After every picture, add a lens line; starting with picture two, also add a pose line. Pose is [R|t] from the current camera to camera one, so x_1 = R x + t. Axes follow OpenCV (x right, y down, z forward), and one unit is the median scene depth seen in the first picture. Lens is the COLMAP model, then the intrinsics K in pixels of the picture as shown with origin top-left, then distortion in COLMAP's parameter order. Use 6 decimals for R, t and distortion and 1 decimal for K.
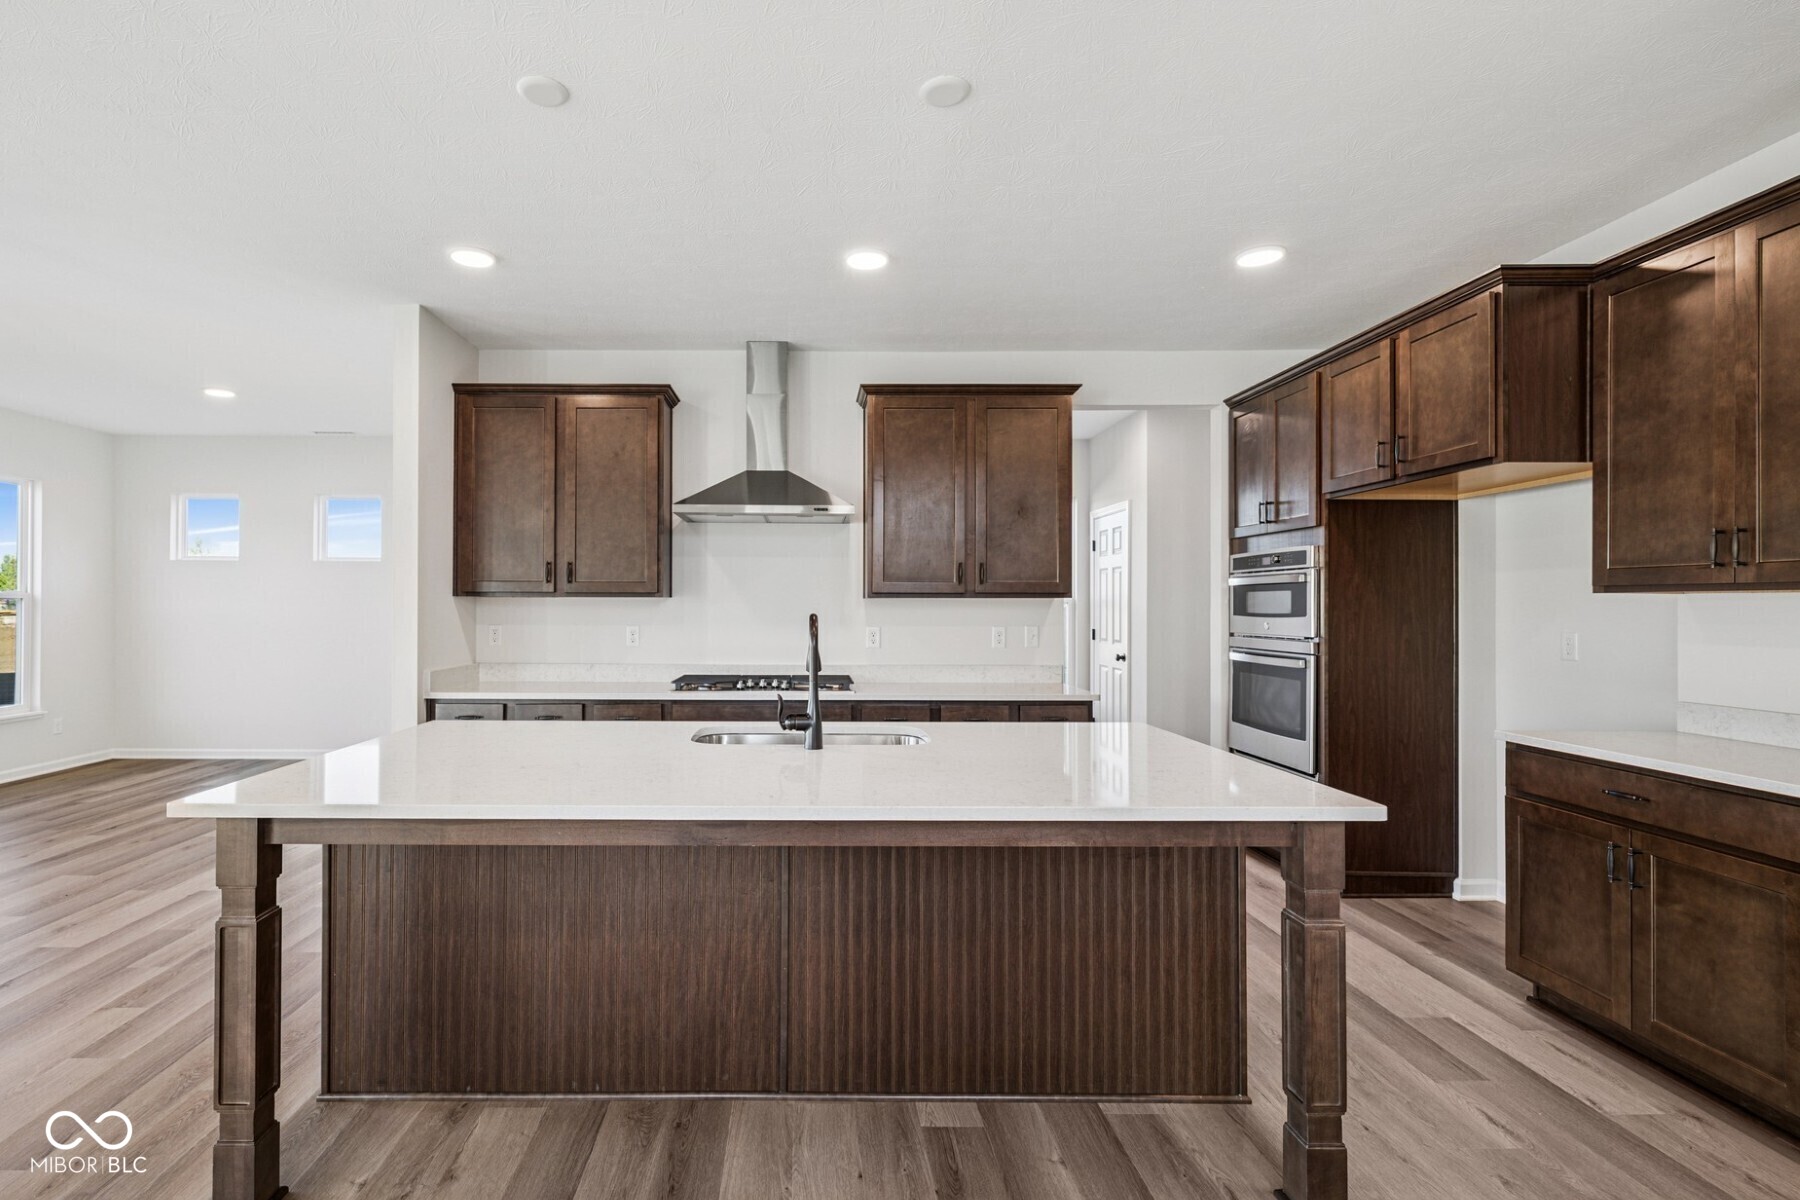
lens RADIAL K [[833.4, 0, 822.8], [0, 833.4, 599.9], [0, 0, 1]] dist [-0.000796, -0.000149]
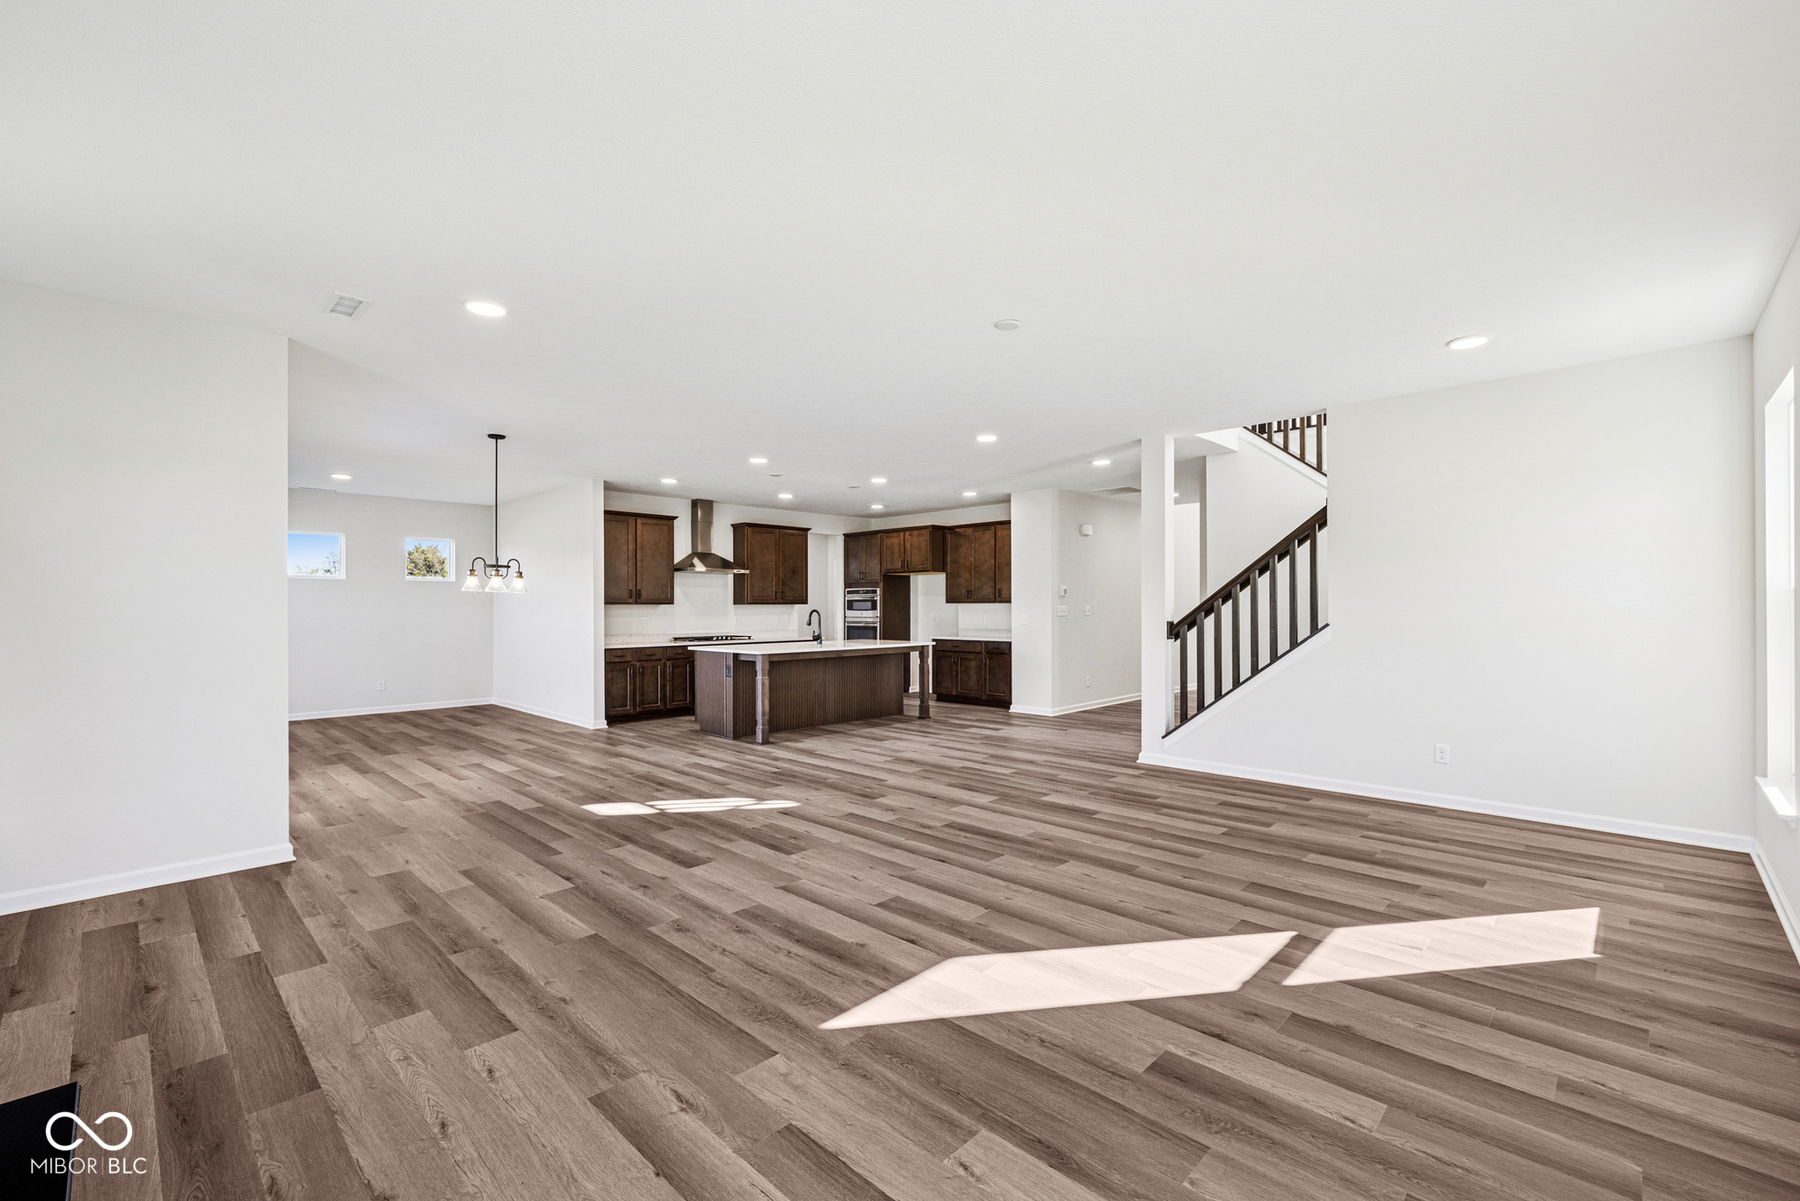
lens RADIAL K [[773.1, 0, 900.0], [0, 773.1, 600.5], [0, 0, 1]] dist [0.000390, 0.000032]
pose [[0.708504, 0.001419, 0.705706, -1.307903], [0.001681, 0.999992, -0.003699, -0.005464], [-0.705705, 0.003806, 0.708496, -1.052083]]
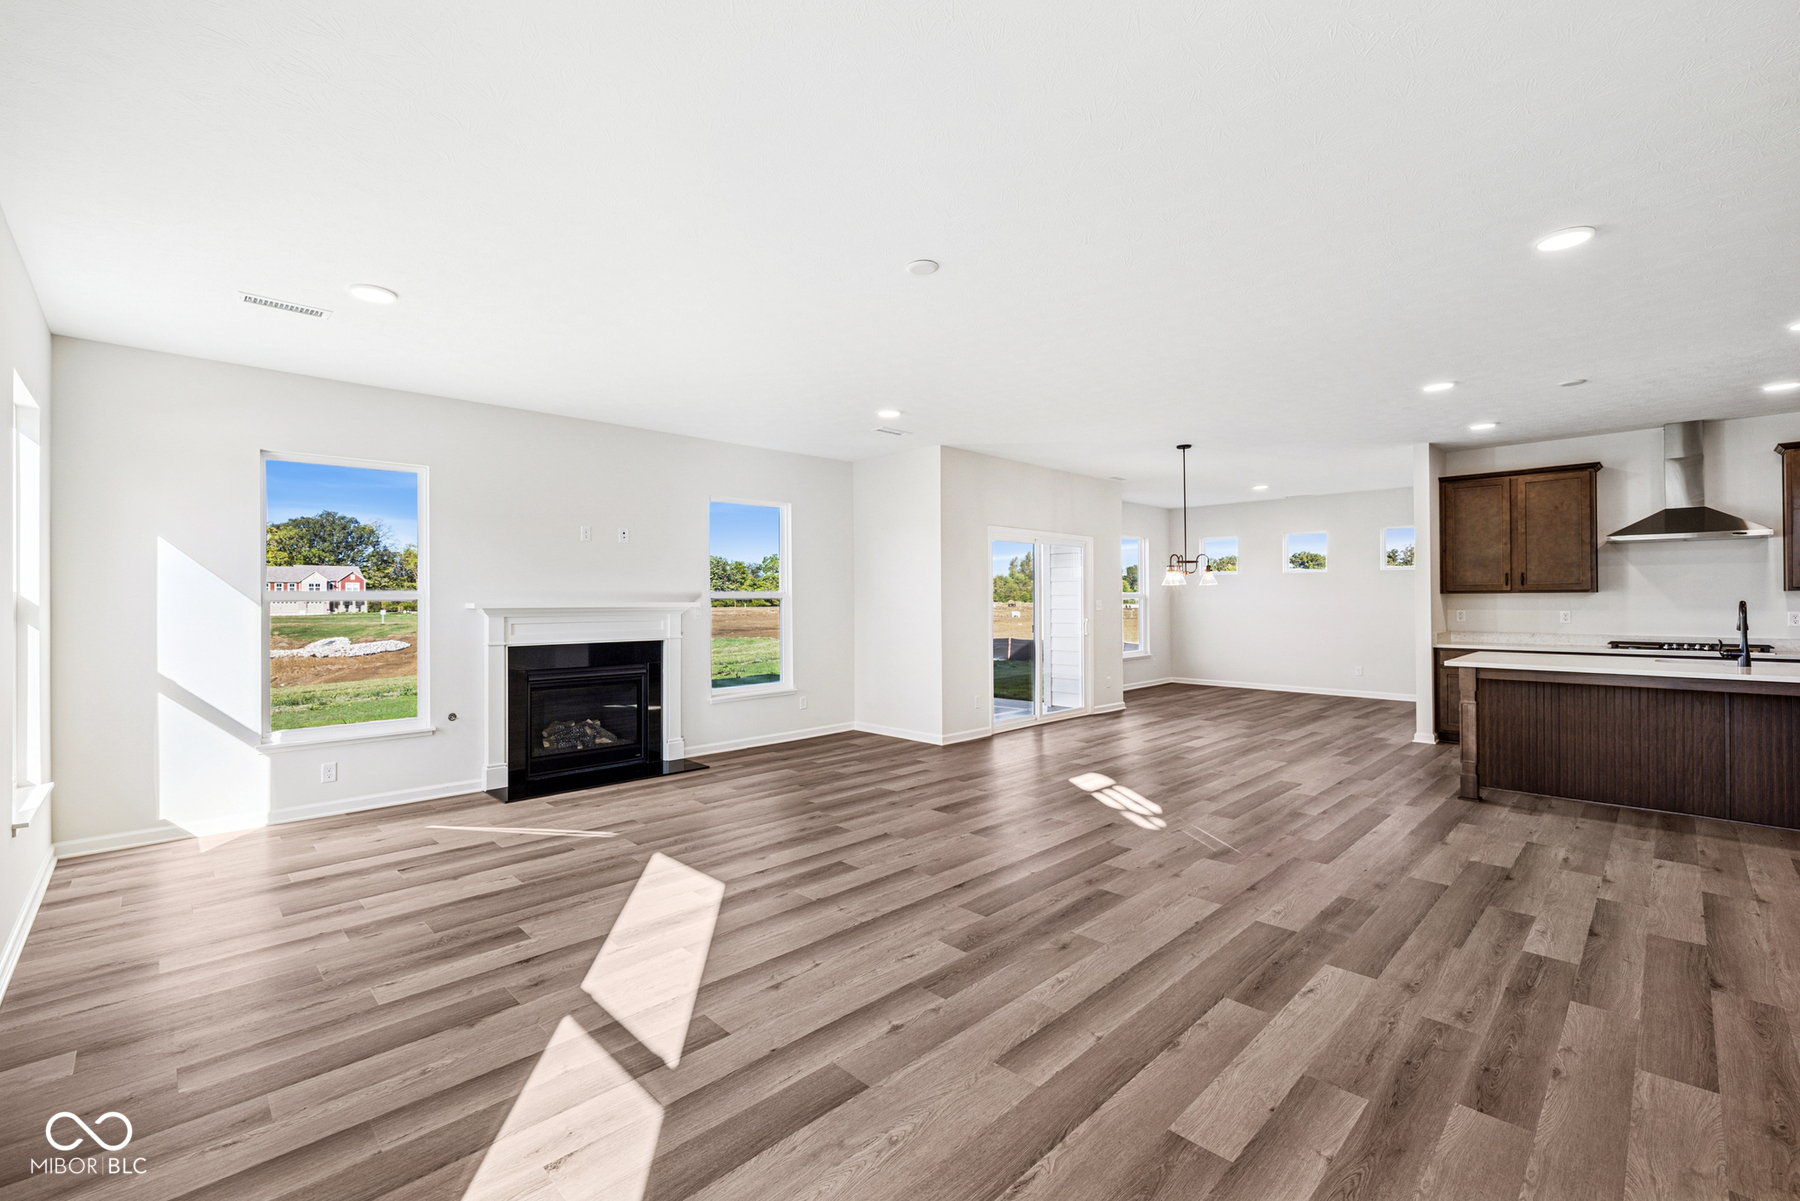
lens RADIAL K [[759.3, 0, 900.0], [0, 759.3, 600.5], [0, 0, 1]] dist [-0.000387, -0.000233]
pose [[0.685554, -0.006706, -0.727991, -0.044470], [0.011207, 0.999936, 0.001343, -0.004935], [0.727935, -0.009079, 0.685586, -1.031570]]
